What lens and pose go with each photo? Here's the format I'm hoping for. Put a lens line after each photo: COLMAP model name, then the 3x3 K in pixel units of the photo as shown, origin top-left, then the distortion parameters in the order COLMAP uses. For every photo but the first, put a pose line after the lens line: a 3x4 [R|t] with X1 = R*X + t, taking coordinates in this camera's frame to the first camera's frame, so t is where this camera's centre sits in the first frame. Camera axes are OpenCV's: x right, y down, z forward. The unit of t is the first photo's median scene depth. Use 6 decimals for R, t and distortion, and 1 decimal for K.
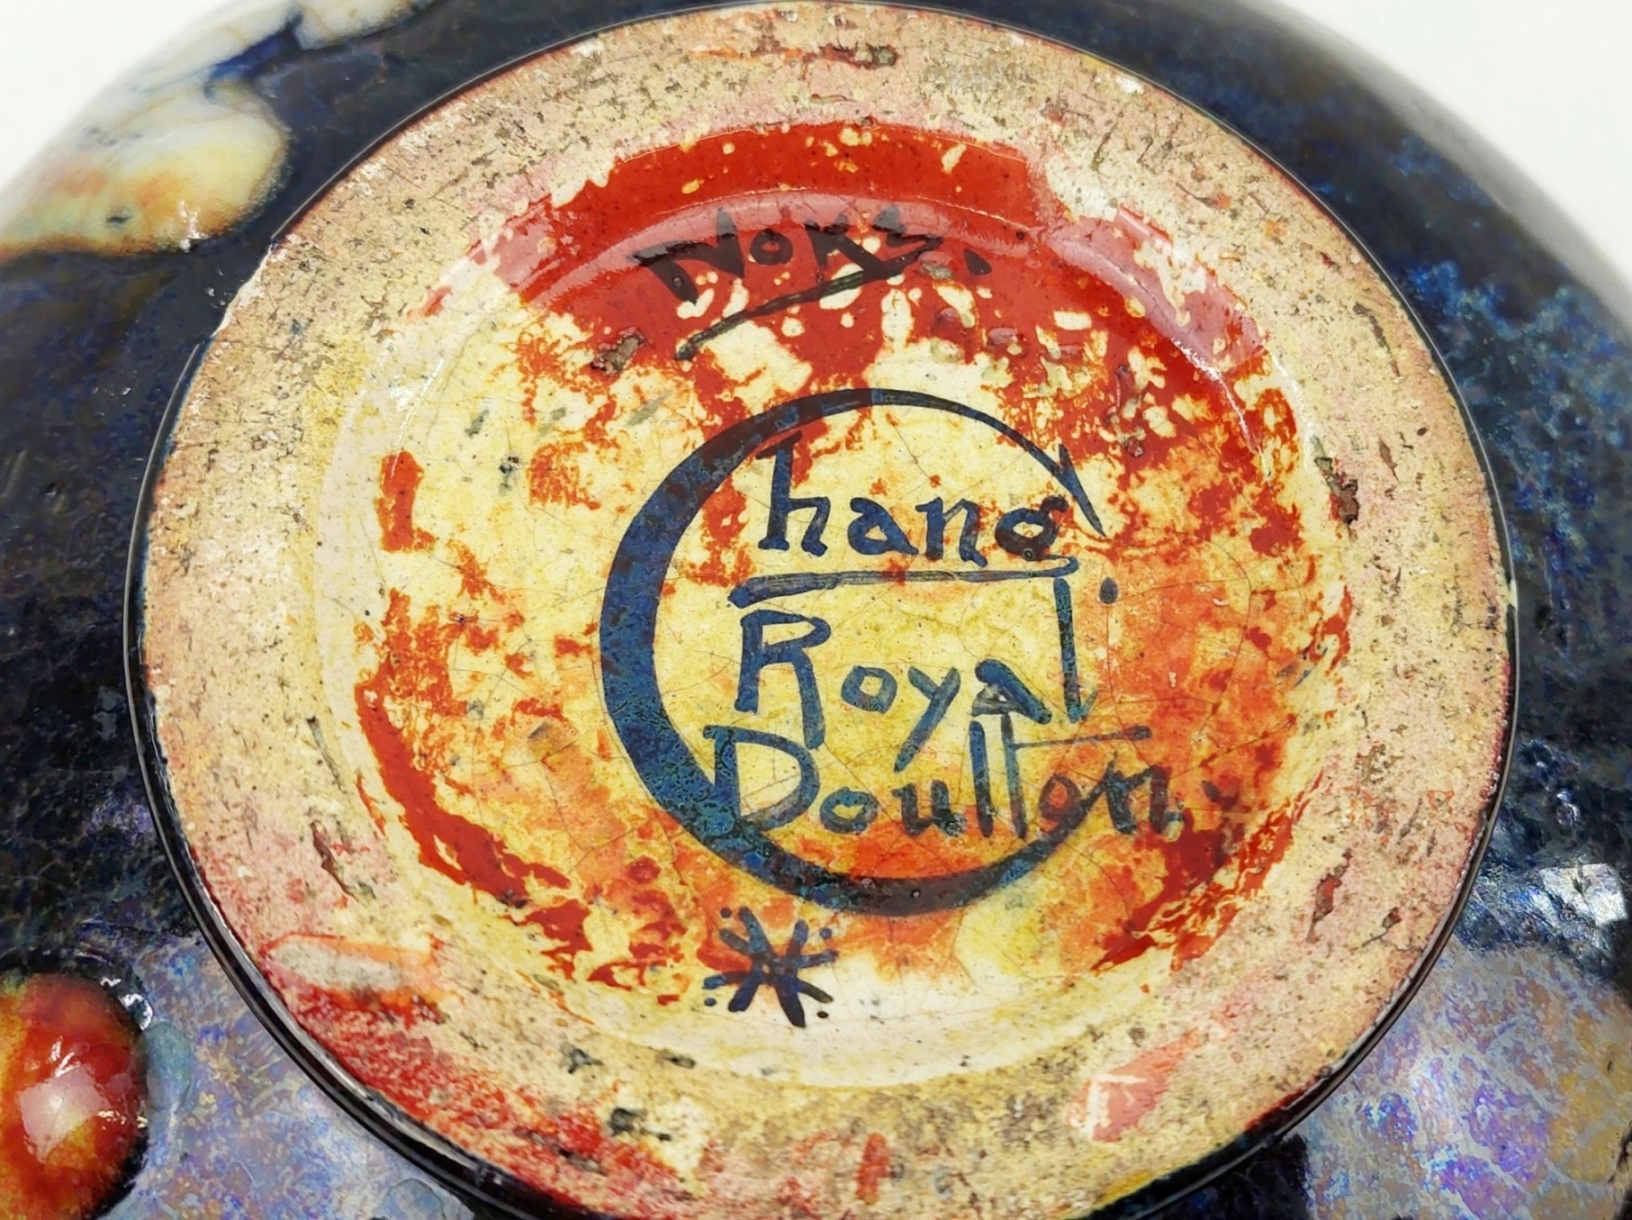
lens RADIAL K [[1734.5, 0, 825.6], [0, 1734.5, 601.9], [0, 0, 1]] dist [0.079442, 0.000000]
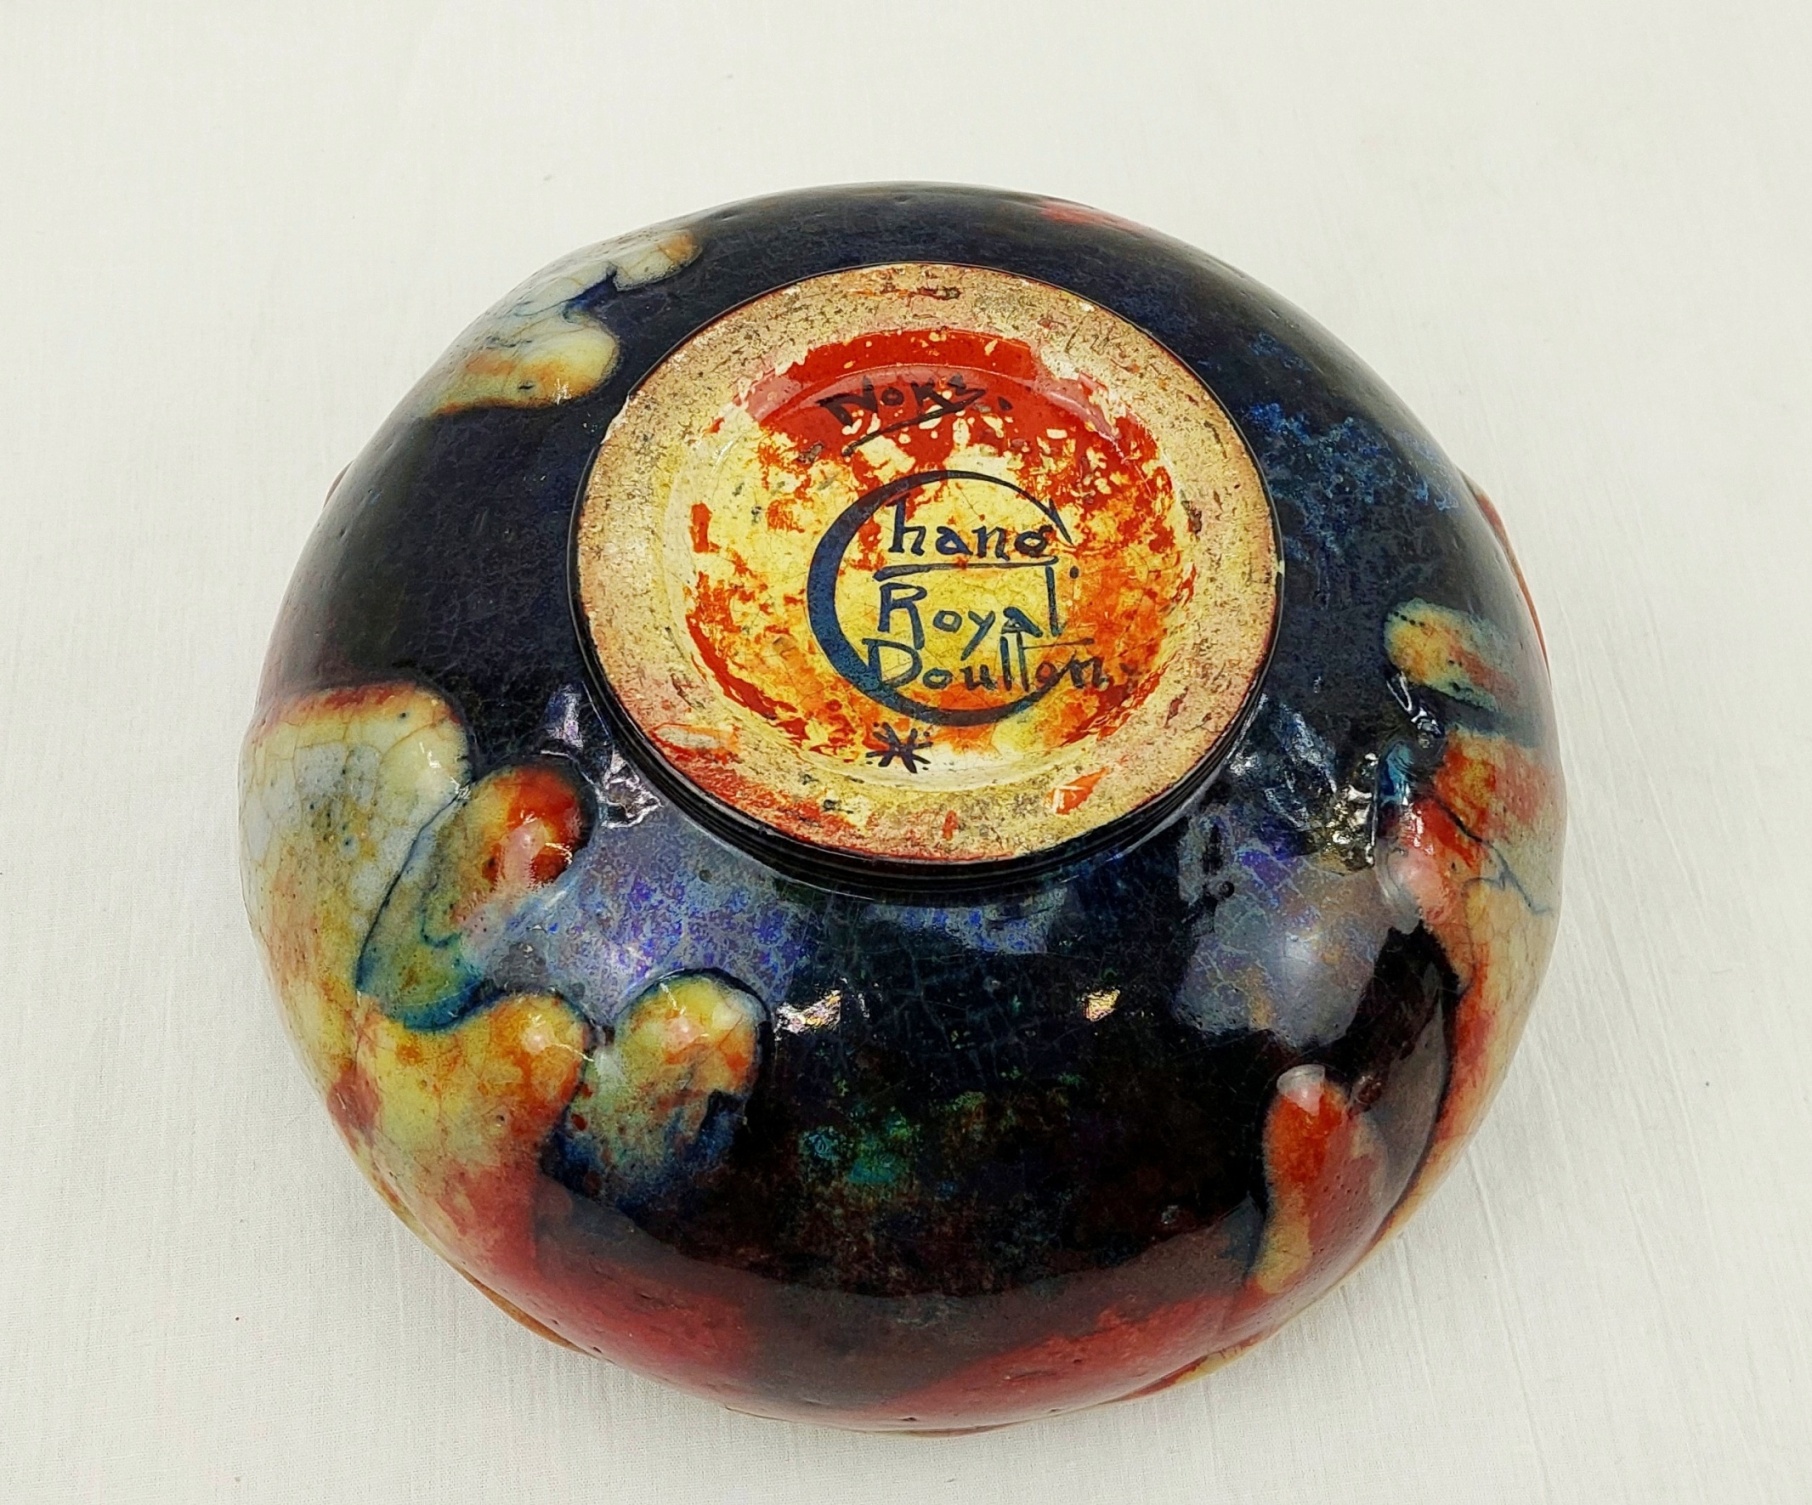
lens RADIAL K [[1772.0, 0, 960.3], [0, 1772.0, 699.8], [0, 0, 1]] dist [0.199785, 0.000000]
pose [[0.999804, -0.016051, 0.011576, 0.014501], [0.016753, 0.997854, -0.063305, 0.255253], [-0.010535, 0.063486, 0.997927, -0.929552]]
